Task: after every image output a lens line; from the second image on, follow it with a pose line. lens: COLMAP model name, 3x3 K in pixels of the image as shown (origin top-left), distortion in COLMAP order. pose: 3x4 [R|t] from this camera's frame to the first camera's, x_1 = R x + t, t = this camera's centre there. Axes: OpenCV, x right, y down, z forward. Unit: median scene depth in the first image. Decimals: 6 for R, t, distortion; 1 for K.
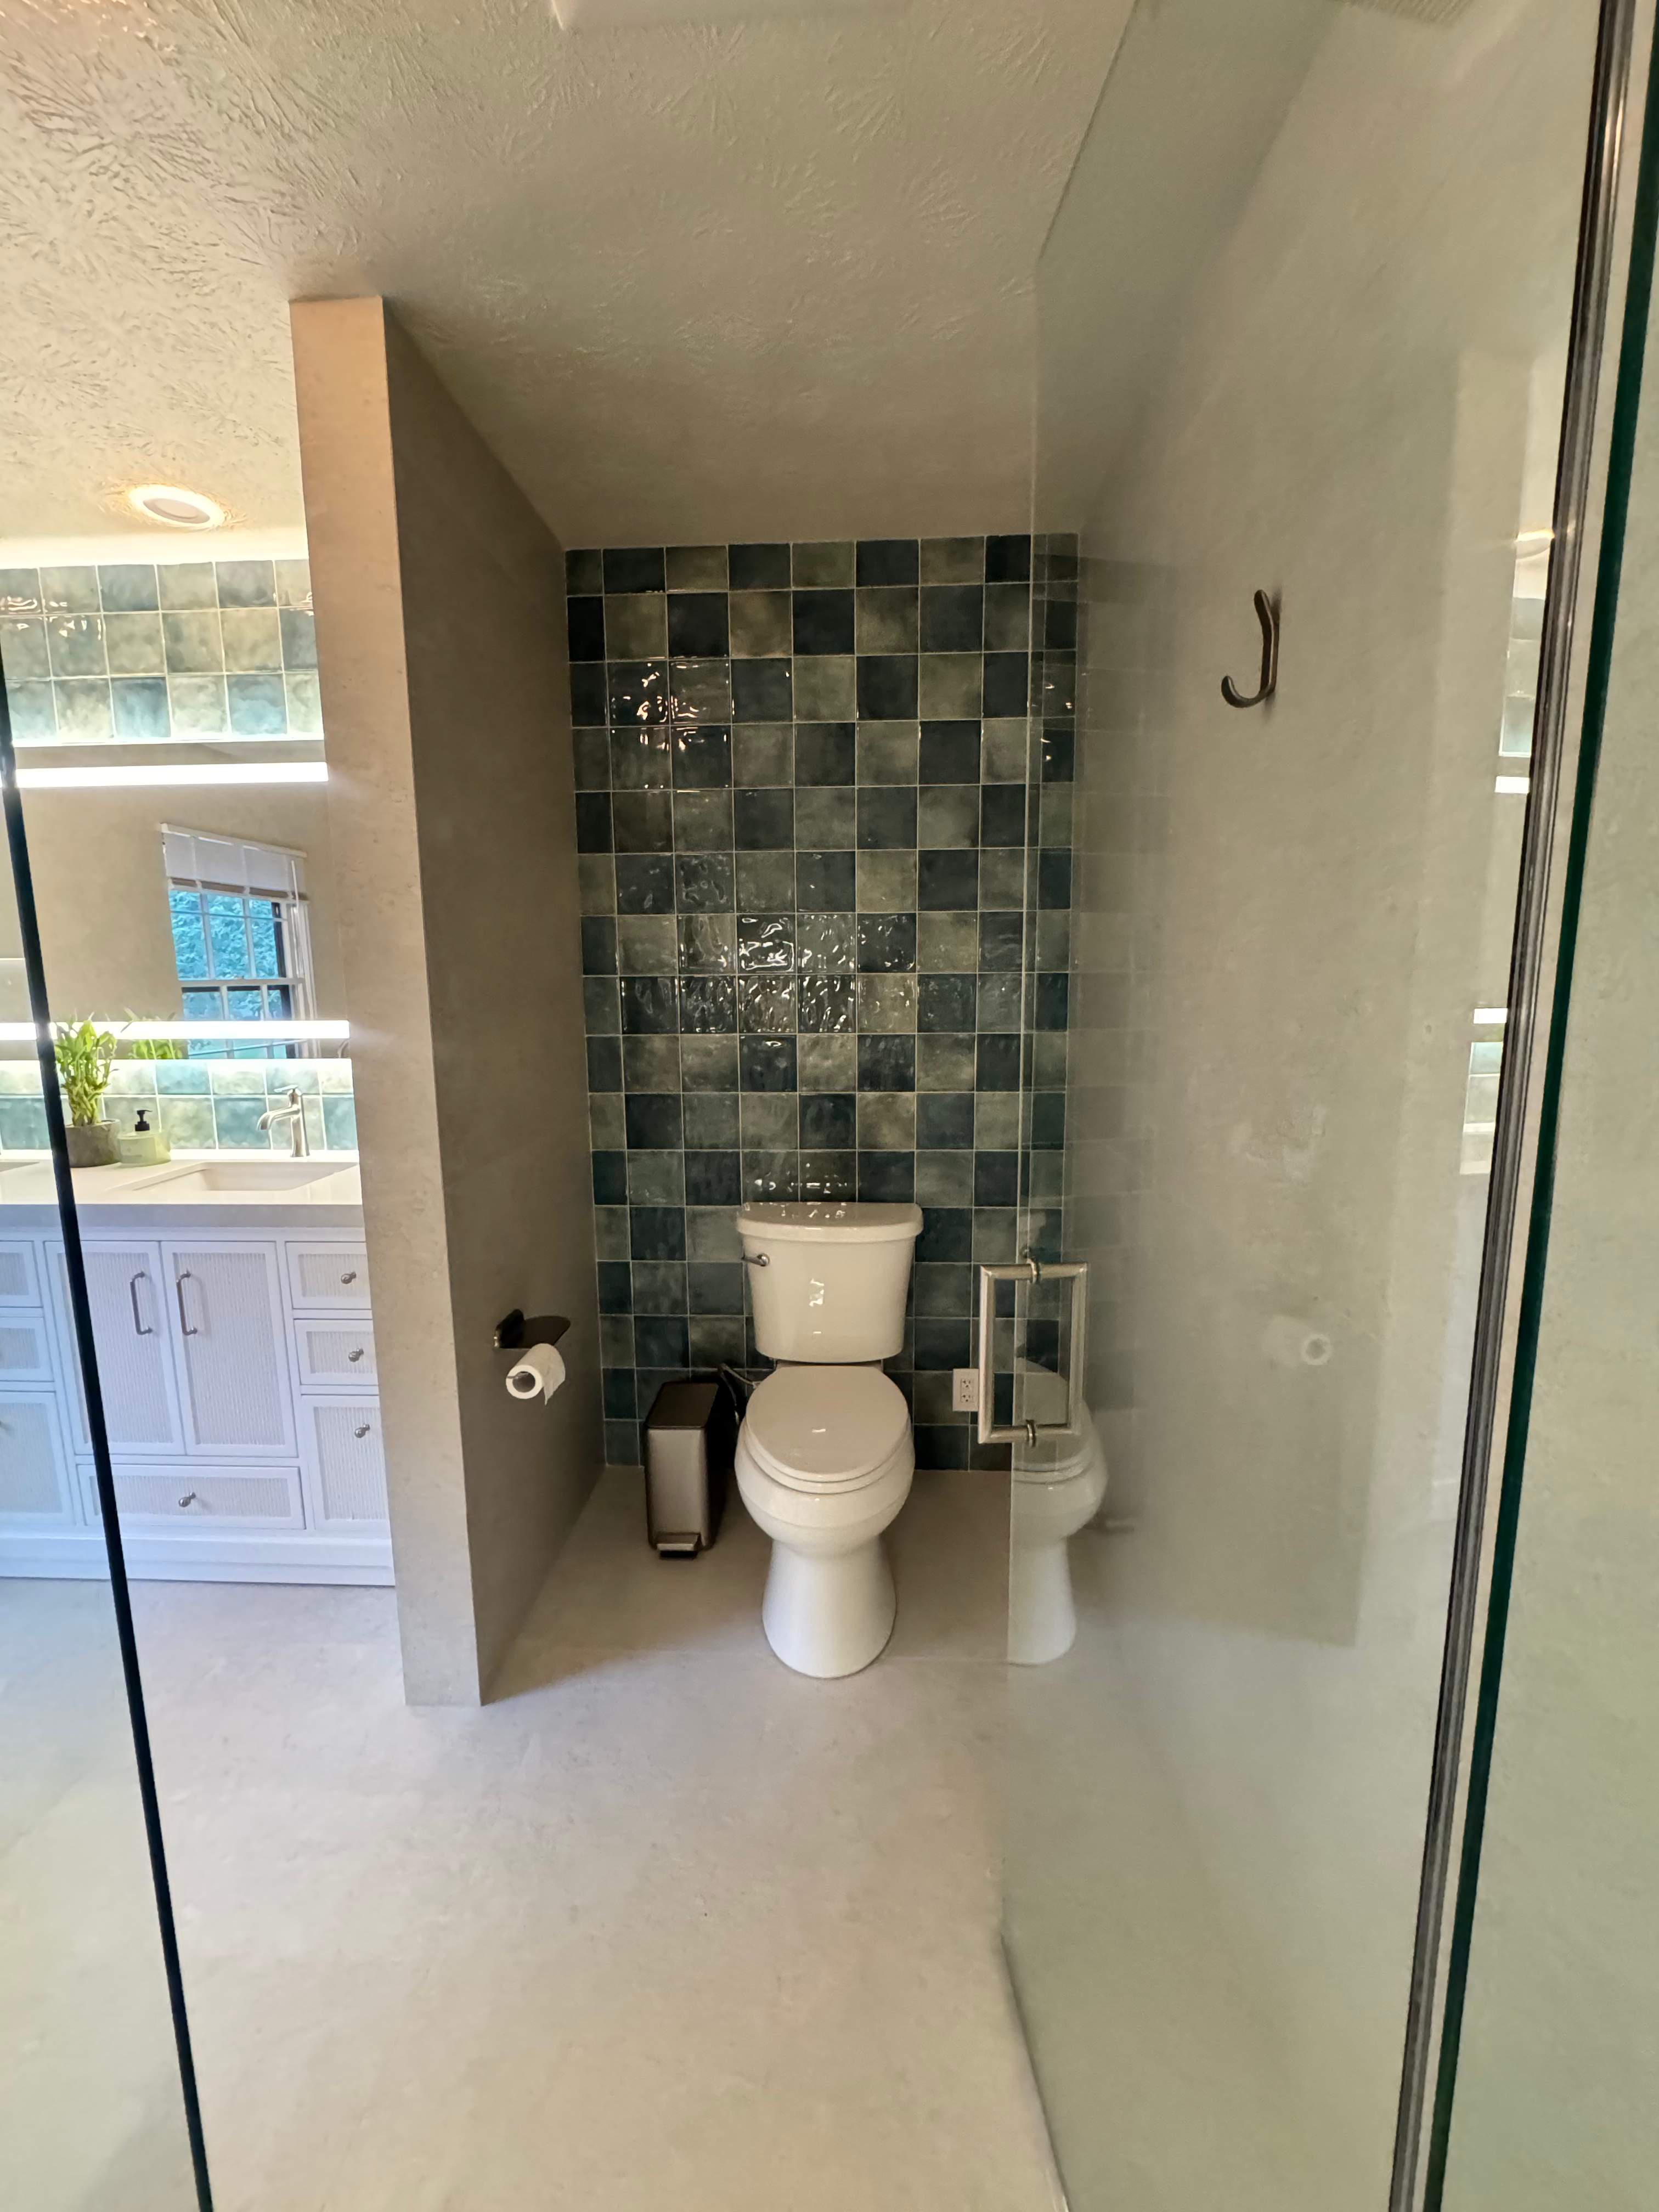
lens RADIAL K [[888.3, 0, 836.3], [0, 888.3, 1101.5], [0, 0, 1]] dist [-0.003537, 0.000315]
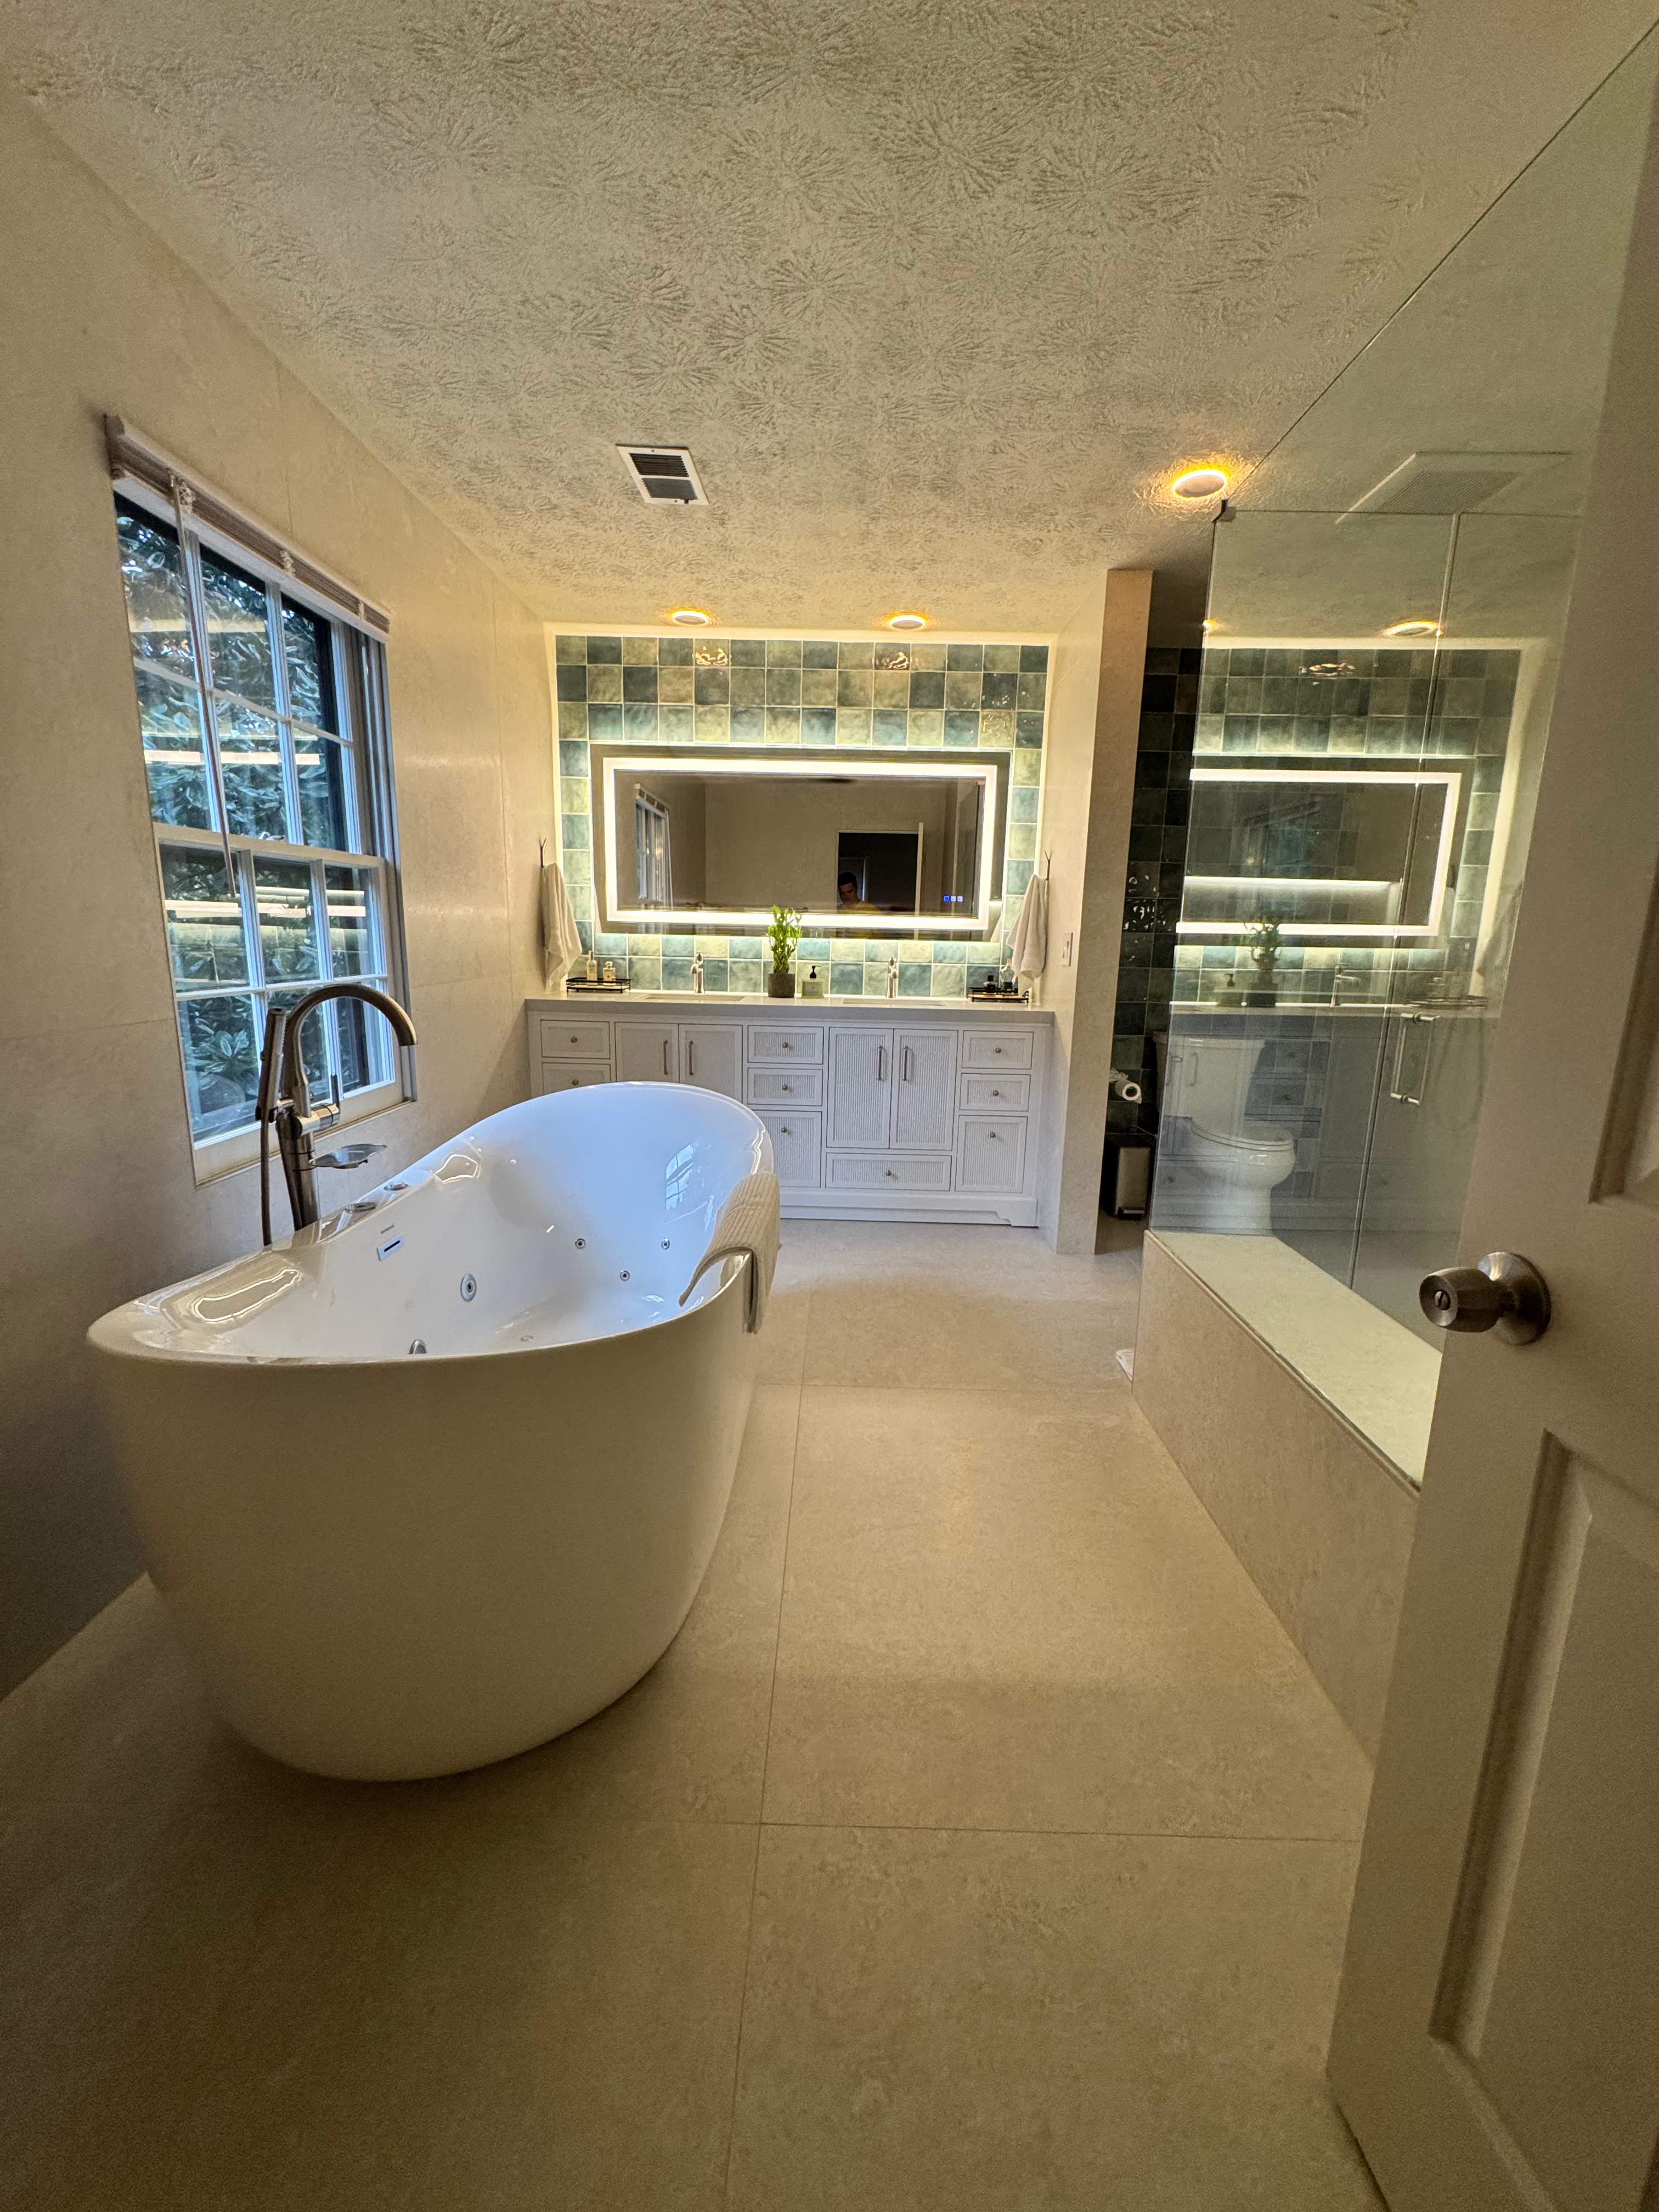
lens RADIAL K [[888.3, 0, 832.7], [0, 888.3, 1104.0], [0, 0, 1]] dist [-0.003537, 0.000315]
pose [[0.999078, 0.025514, 0.034525, -0.804649], [-0.027243, 0.998349, 0.050574, 0.189569], [-0.033177, -0.051468, 0.998123, -0.732307]]
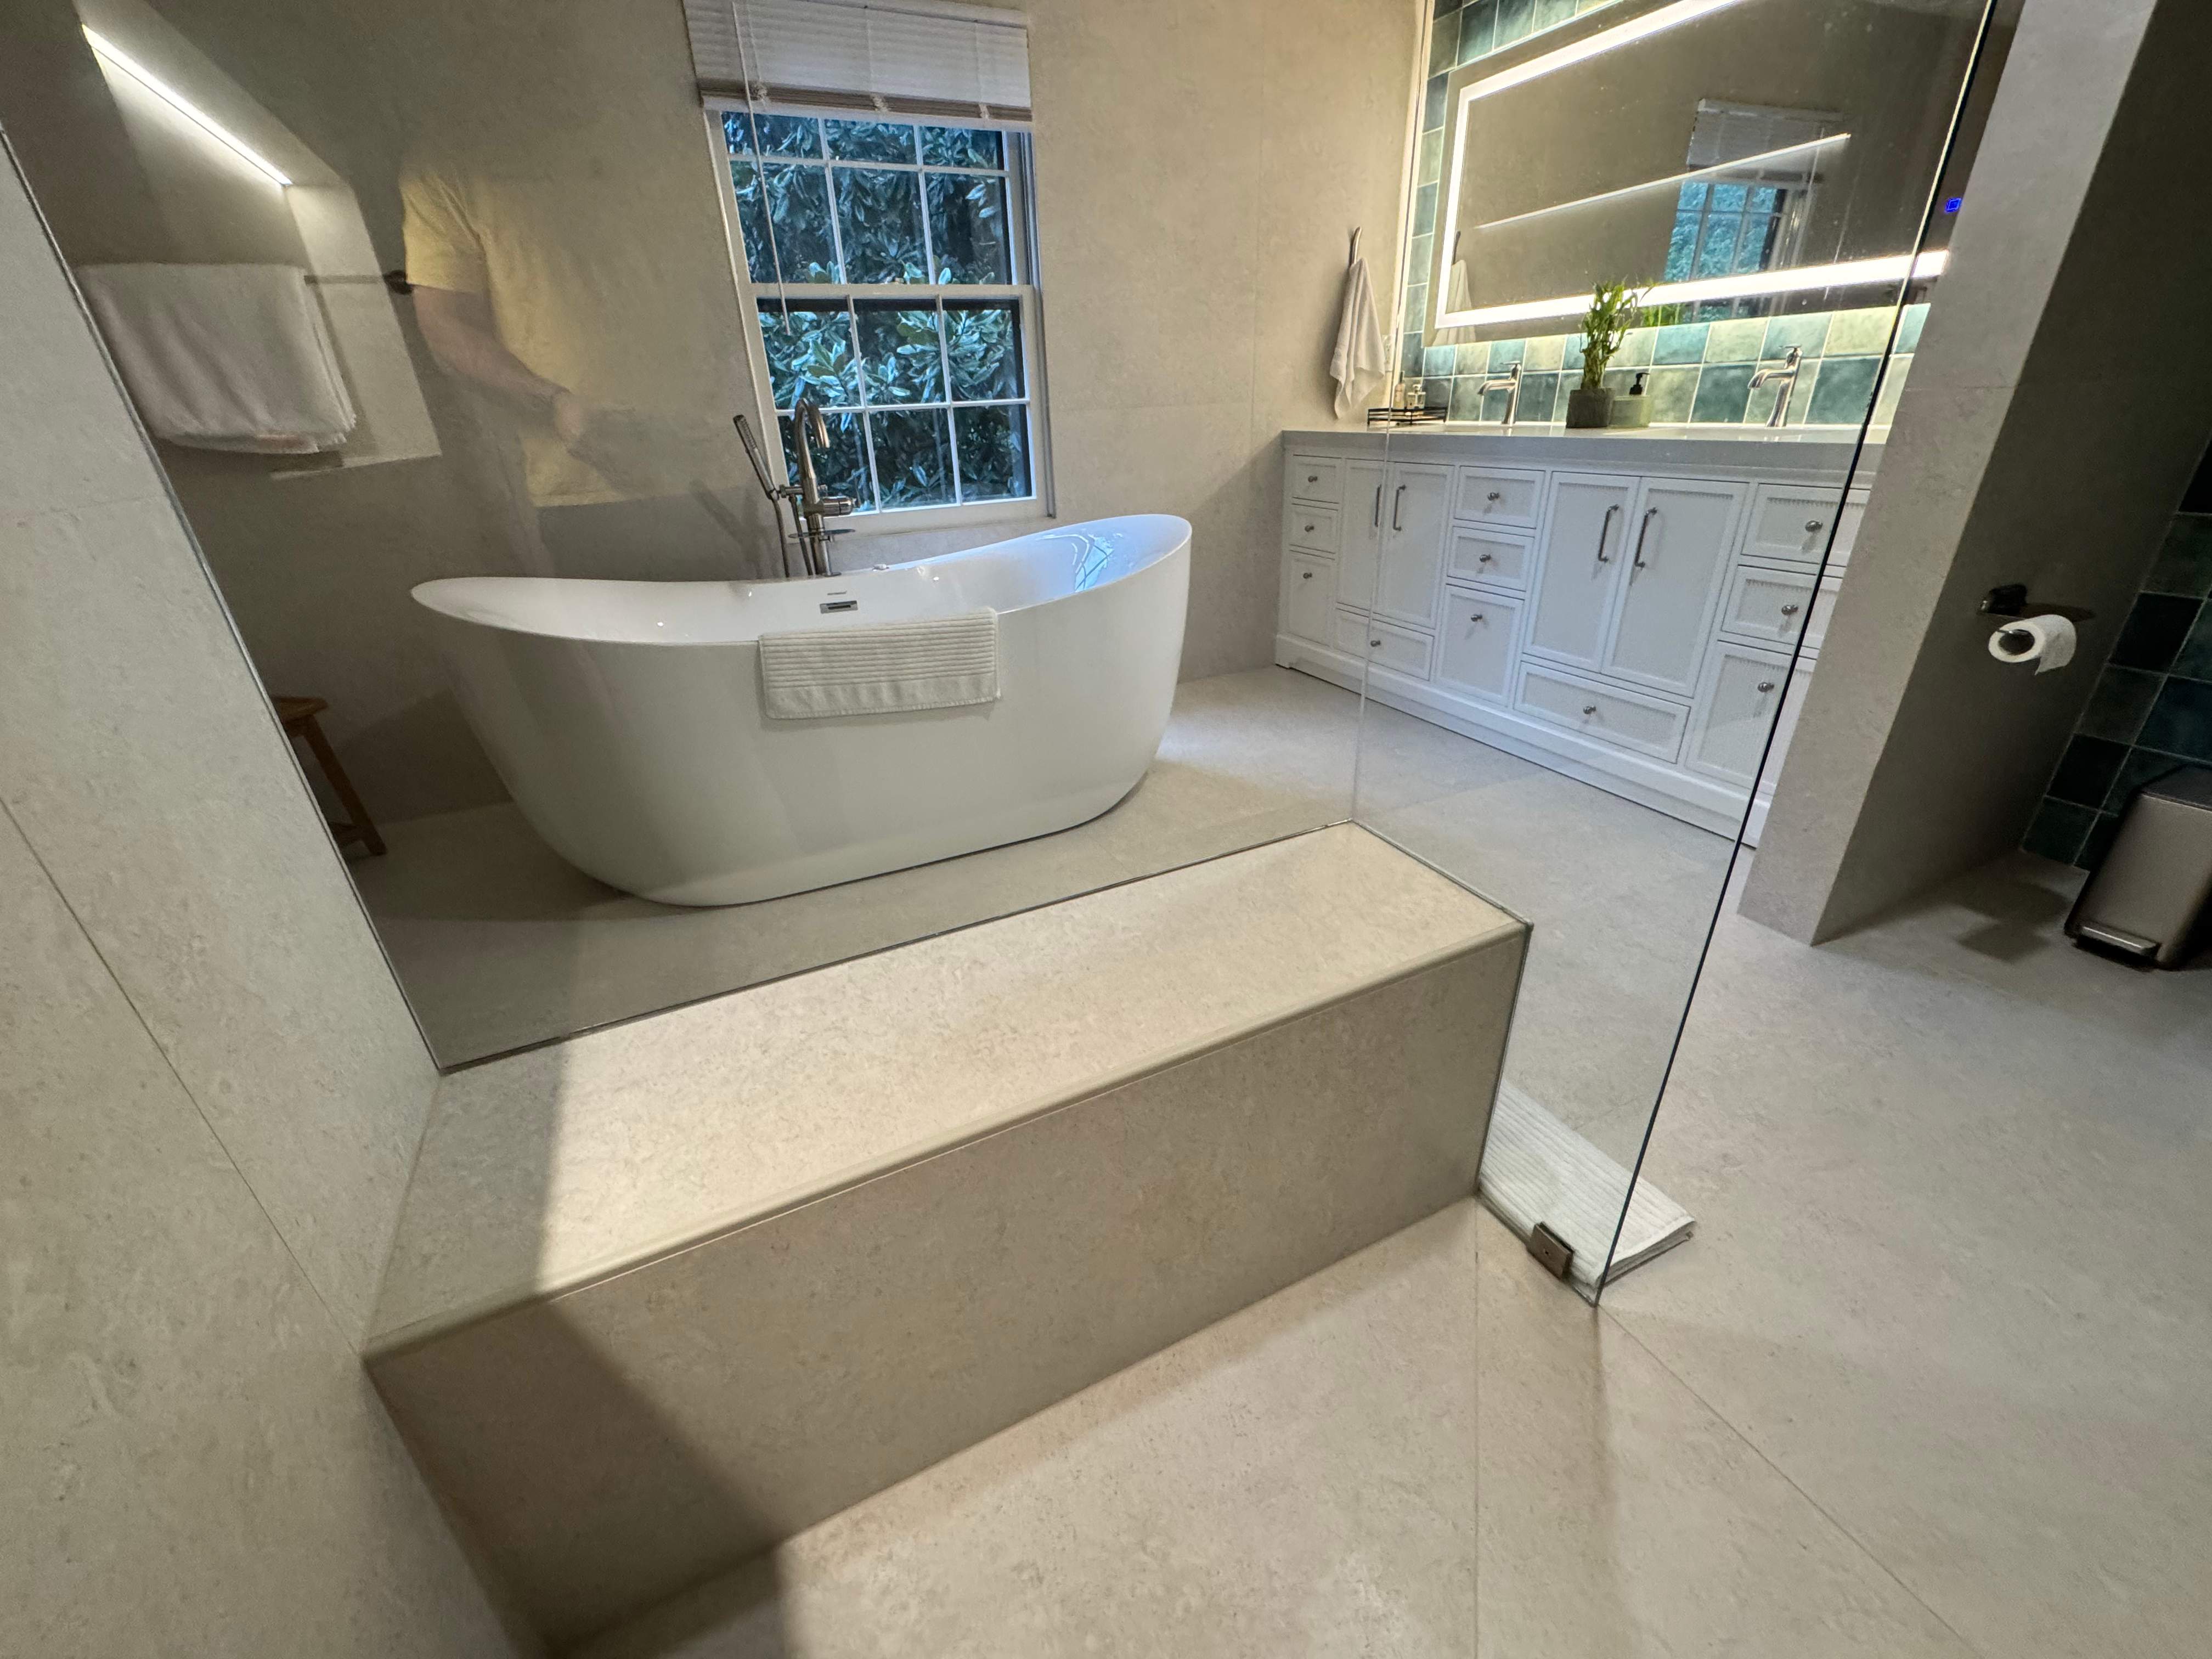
lens RADIAL K [[888.3, 0, 1101.0], [0, 888.3, 828.8], [0, 0, 1]] dist [-0.003537, 0.000315]
pose [[0.466749, 0.378532, -0.799286, -0.004873], [-0.090308, 0.919447, 0.382703, 0.169986], [0.879767, -0.106444, 0.463336, -0.157702]]
